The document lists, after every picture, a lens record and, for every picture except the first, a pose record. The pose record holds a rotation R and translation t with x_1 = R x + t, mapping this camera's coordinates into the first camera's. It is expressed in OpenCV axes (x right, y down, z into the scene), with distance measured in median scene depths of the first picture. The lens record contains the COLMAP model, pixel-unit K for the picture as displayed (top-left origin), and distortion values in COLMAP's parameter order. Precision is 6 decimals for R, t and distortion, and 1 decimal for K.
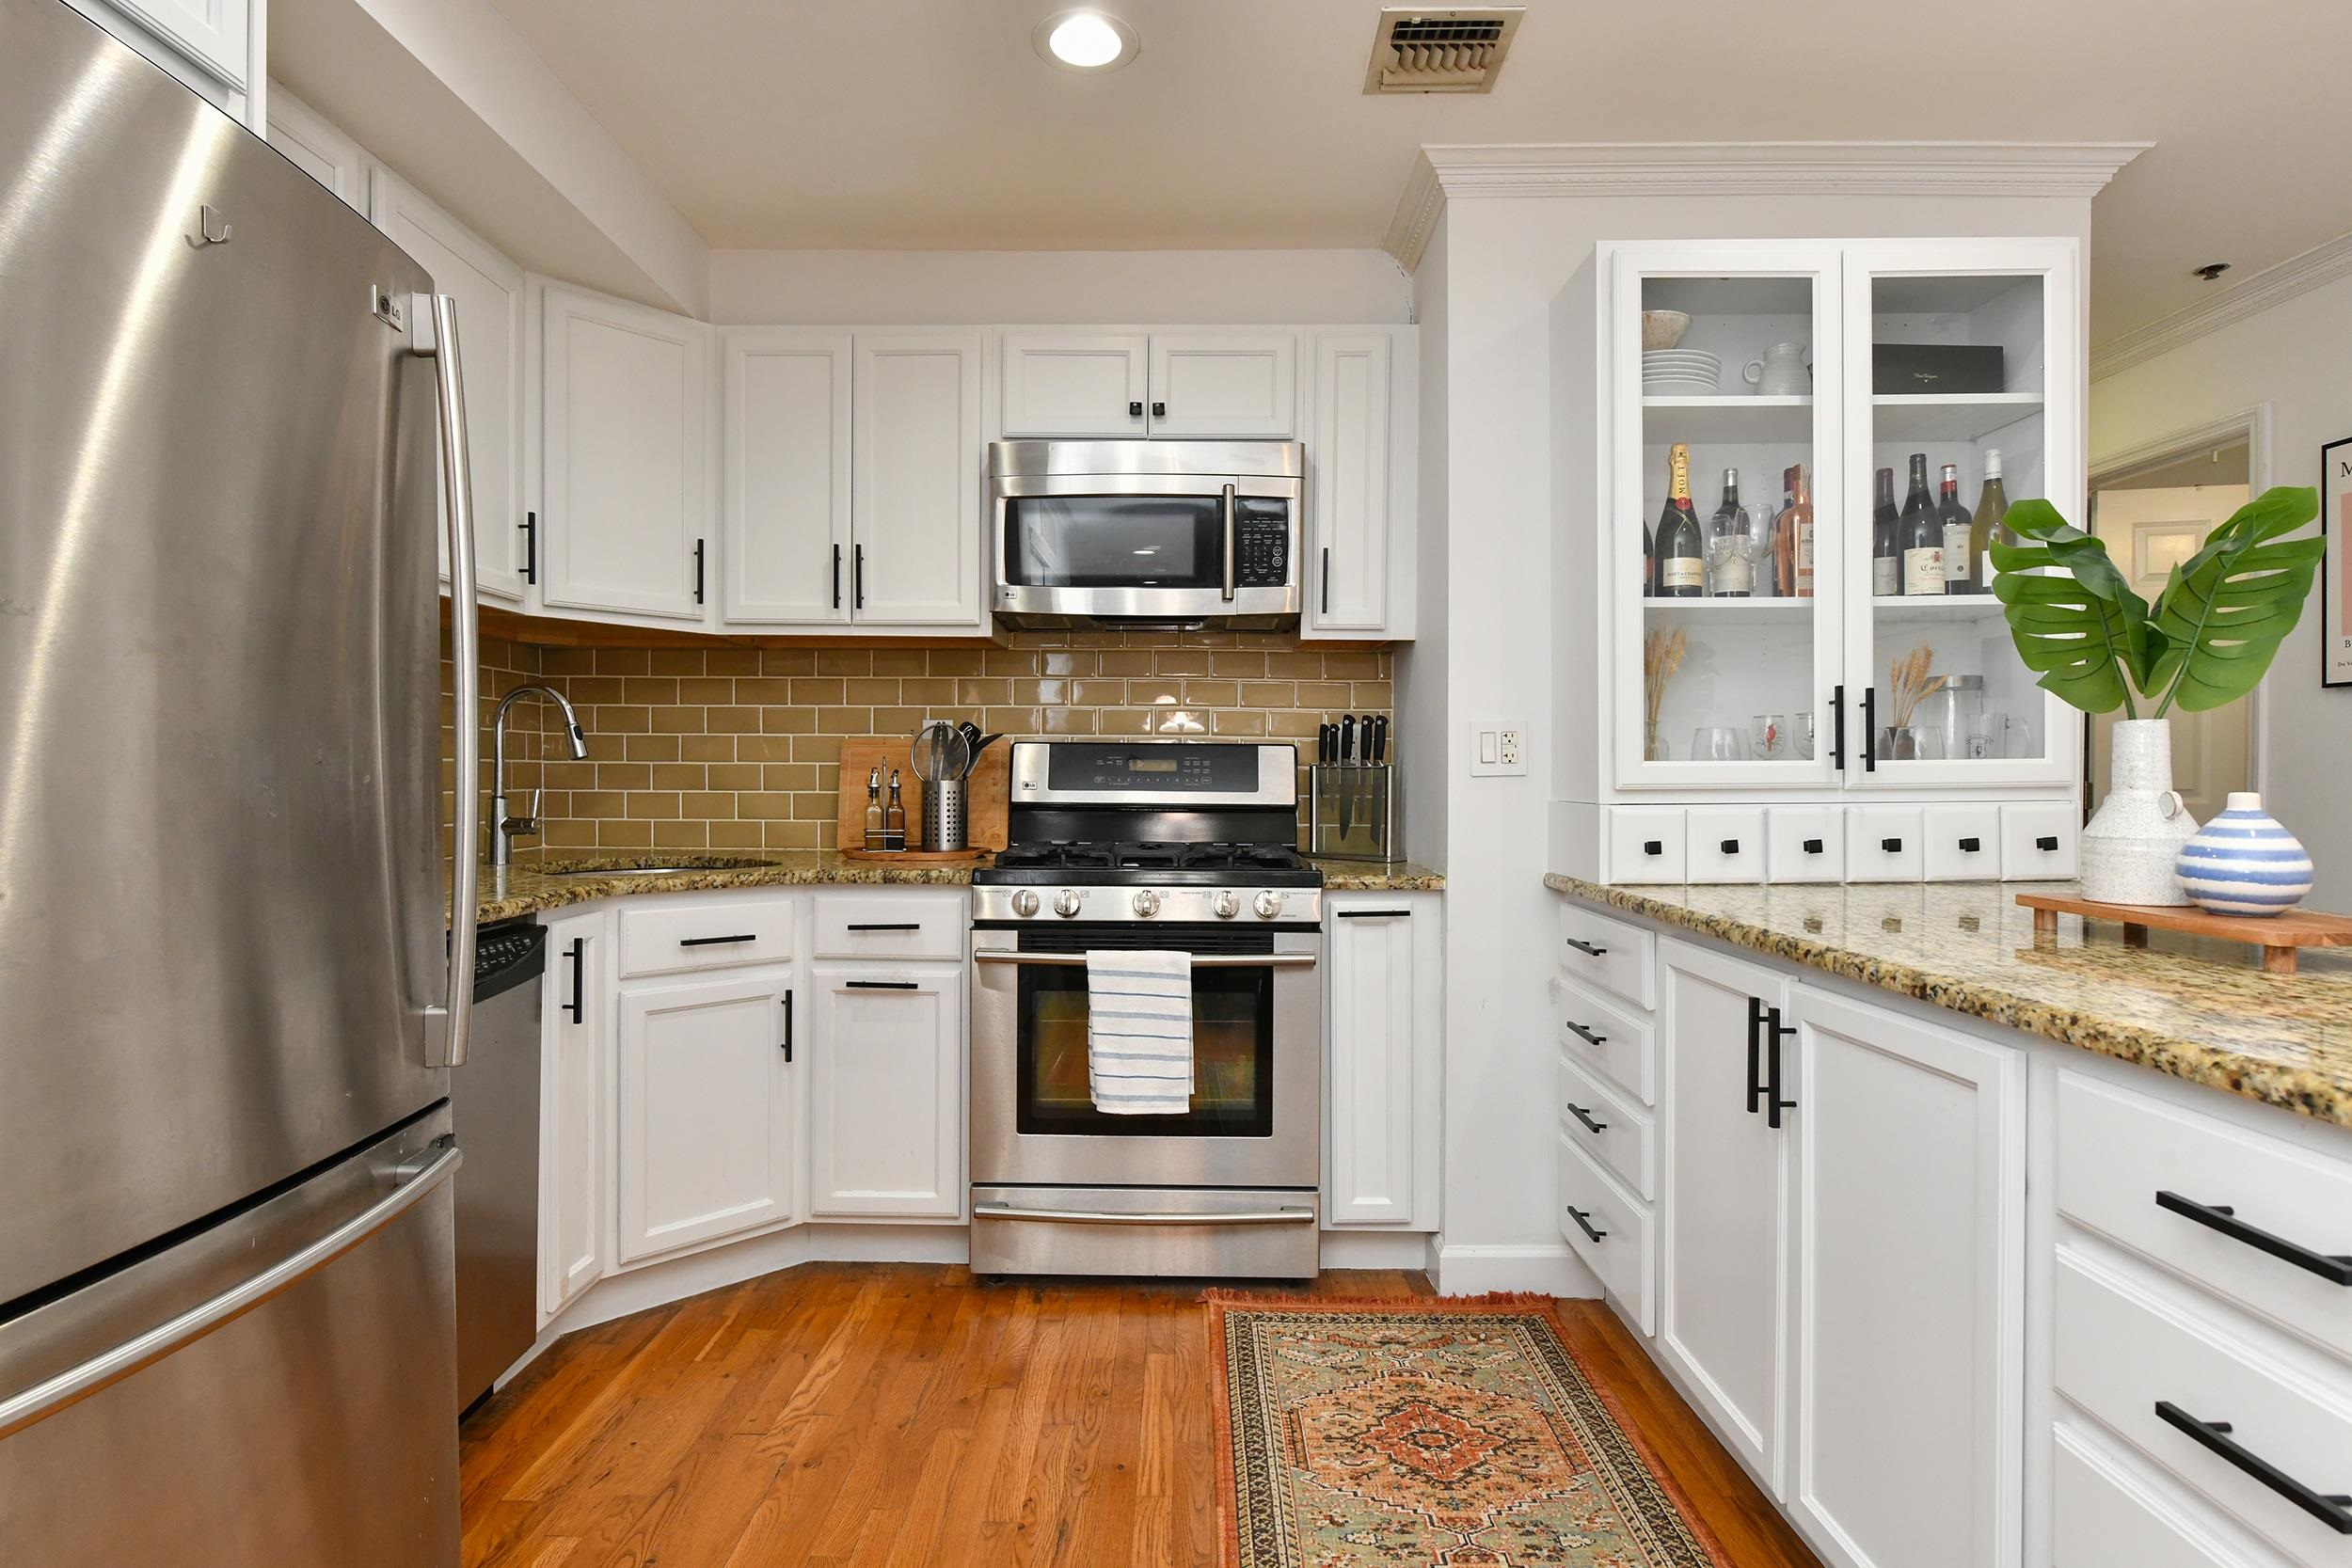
lens RADIAL K [[1191.0, 0, 1179.4], [0, 1191.0, 790.4], [0, 0, 1]] dist [-0.003723, -0.003415]
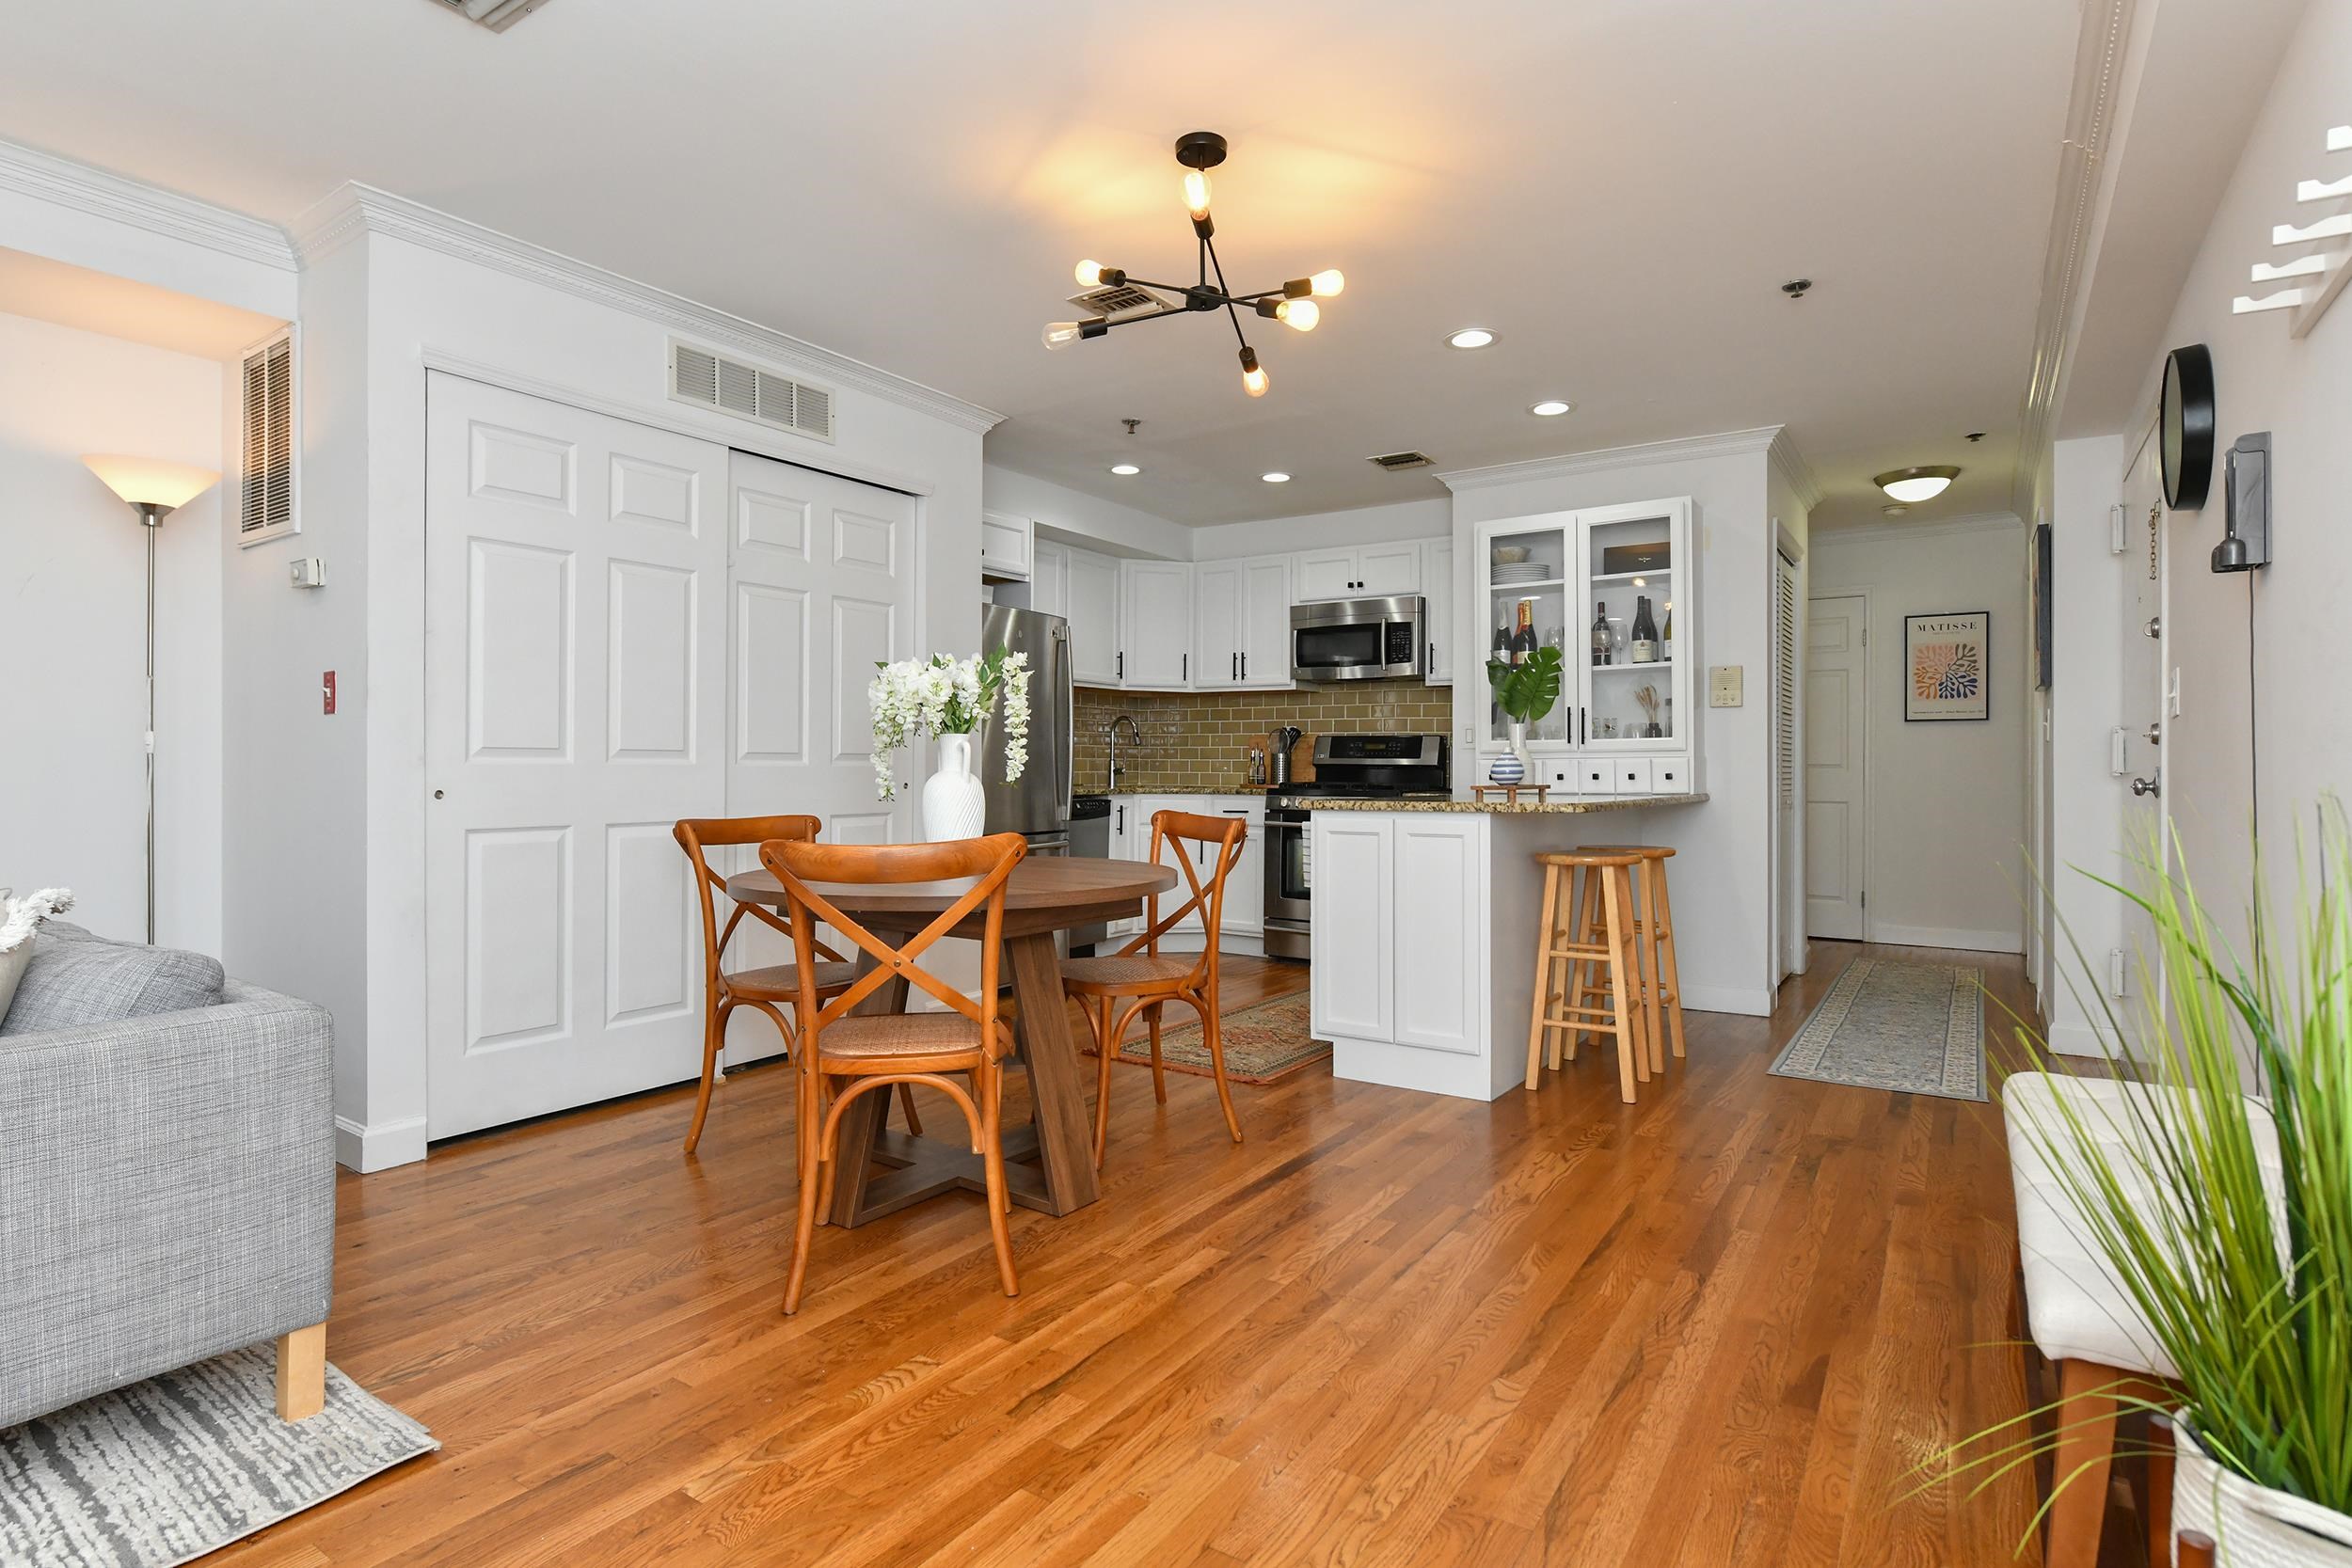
lens RADIAL K [[1191.0, 0, 1184.4], [0, 1191.0, 777.3], [0, 0, 1]] dist [-0.003723, -0.003415]
pose [[0.842736, 0.004883, -0.538304, 0.928455], [-0.008775, 0.999951, -0.004666, 0.052319], [0.538255, 0.008655, 0.842738, -1.070353]]
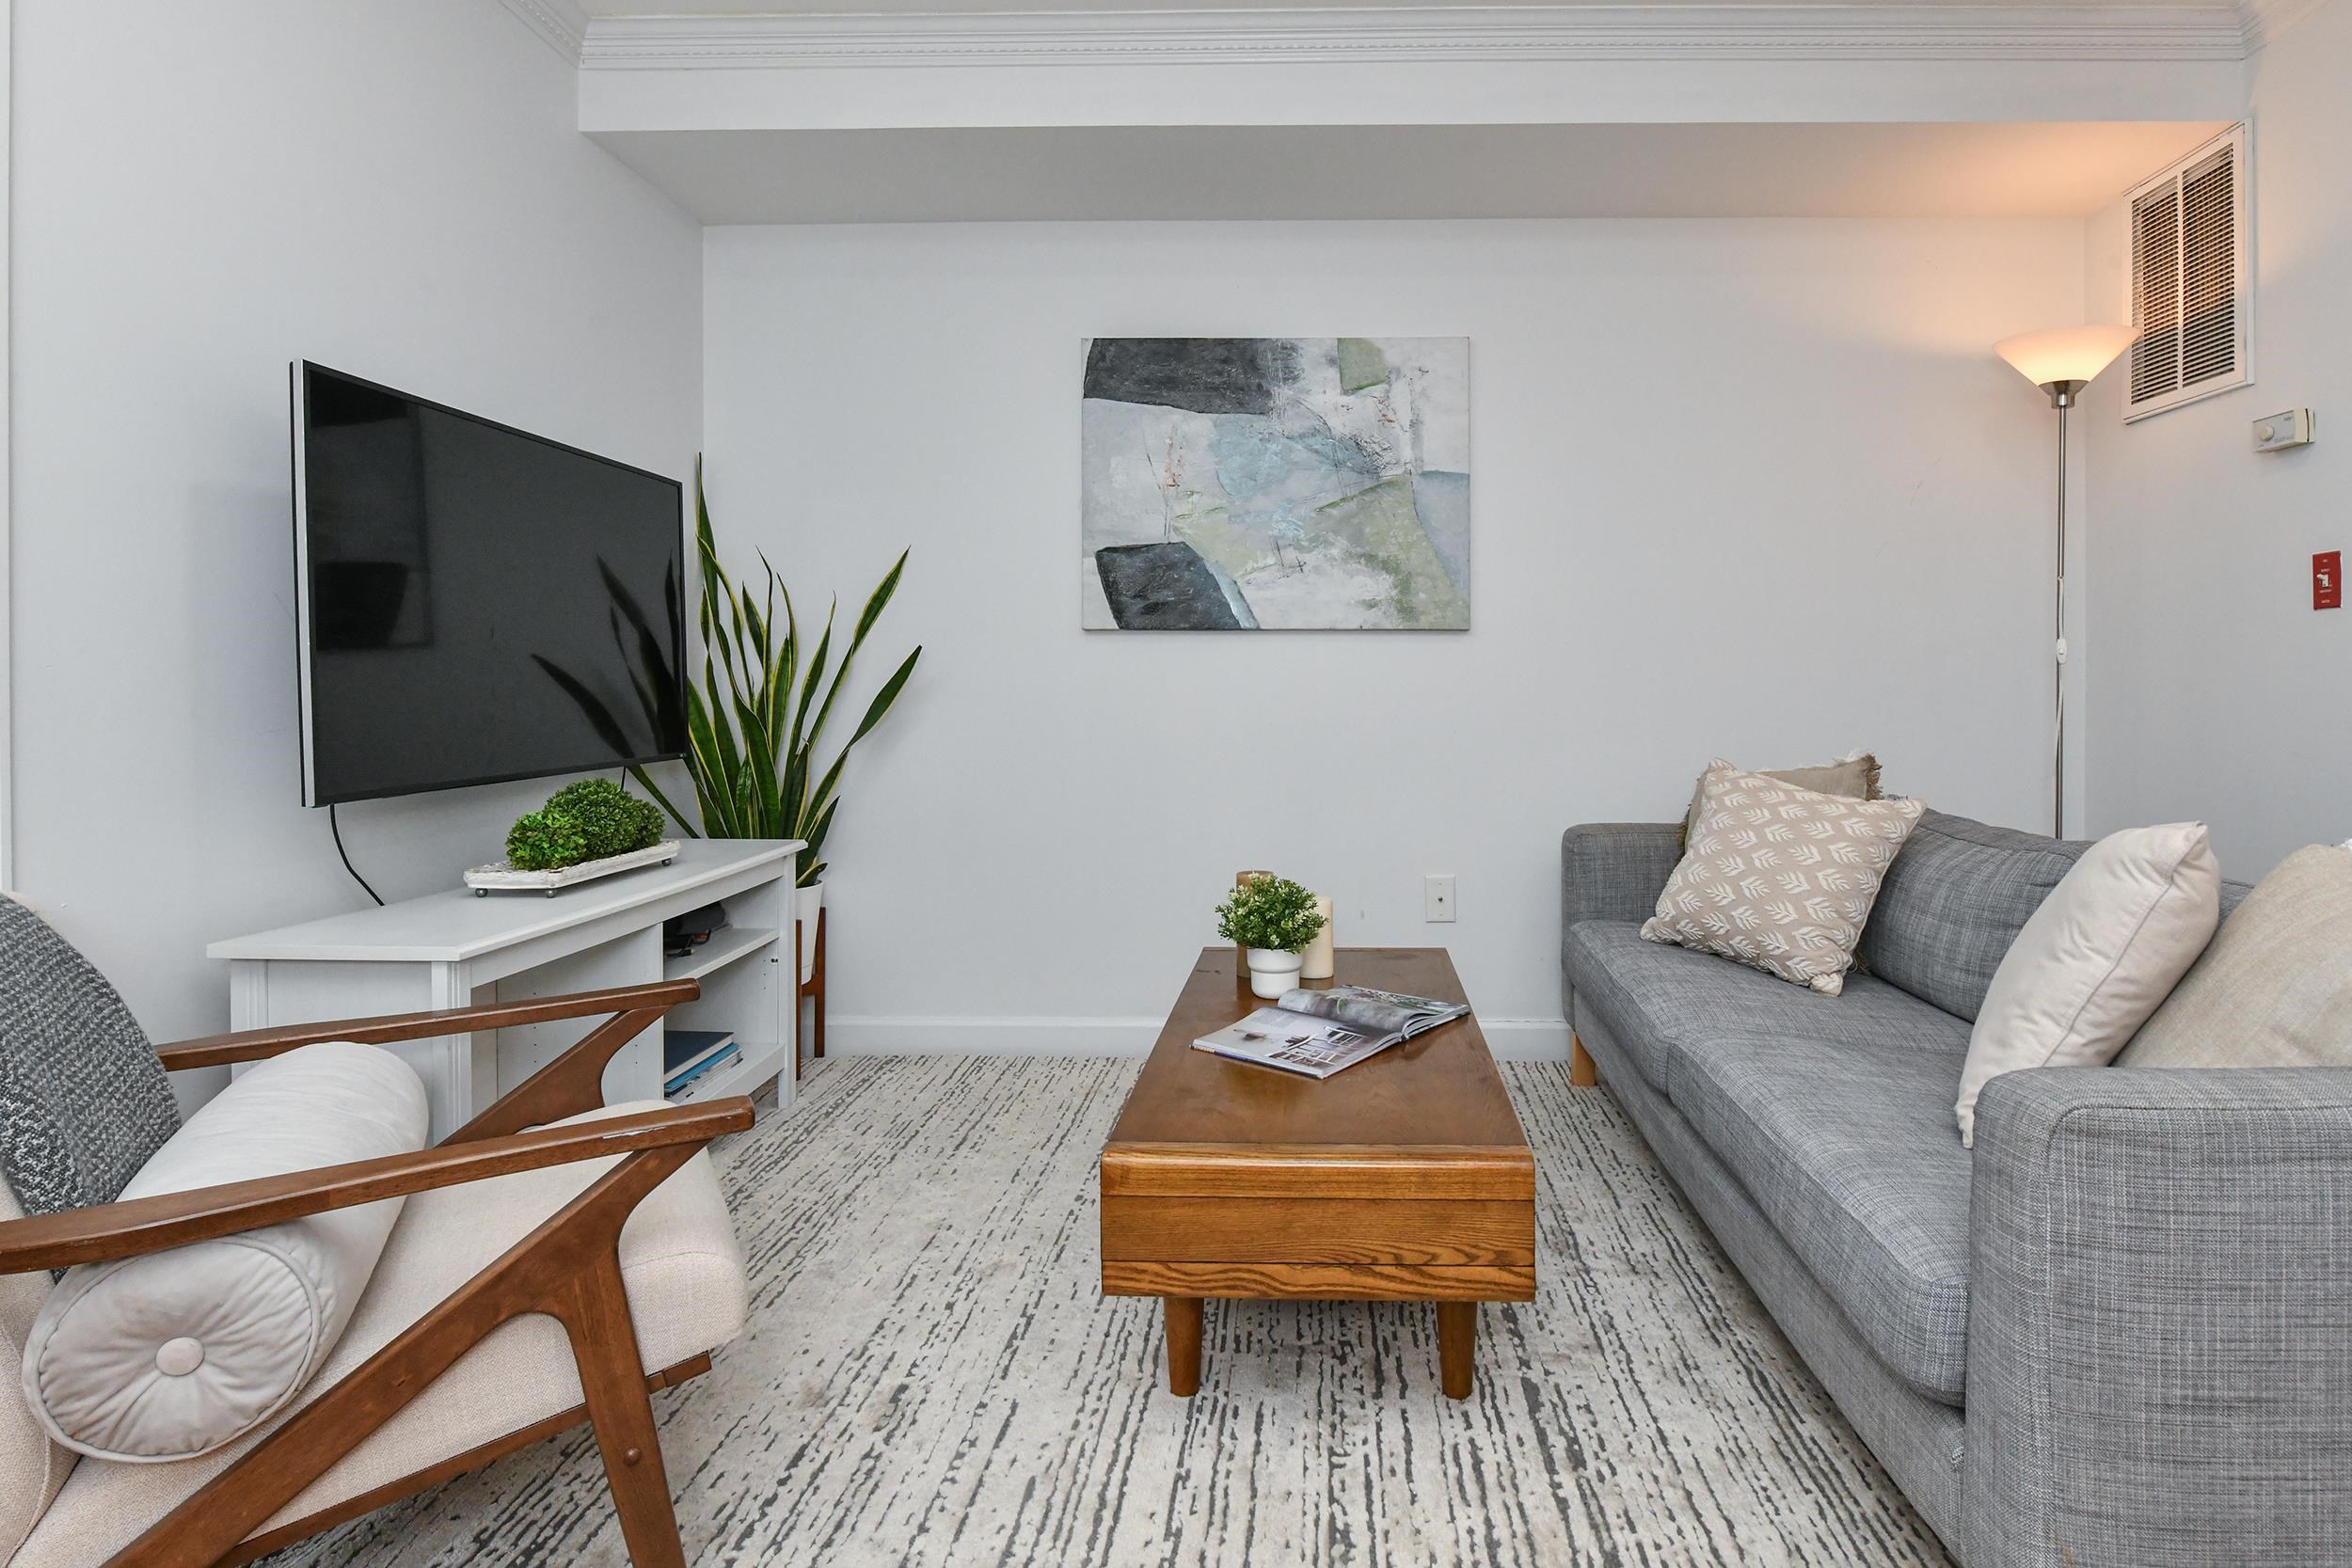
lens RADIAL K [[1191.0, 0, 1173.8], [0, 1191.0, 688.6], [0, 0, 1]] dist [-0.003723, -0.003415]
pose [[-0.014298, 0.005393, -0.999883, 0.512418], [-0.017765, 0.999826, 0.005647, 0.060699], [0.999740, 0.017844, -0.014199, -1.372635]]
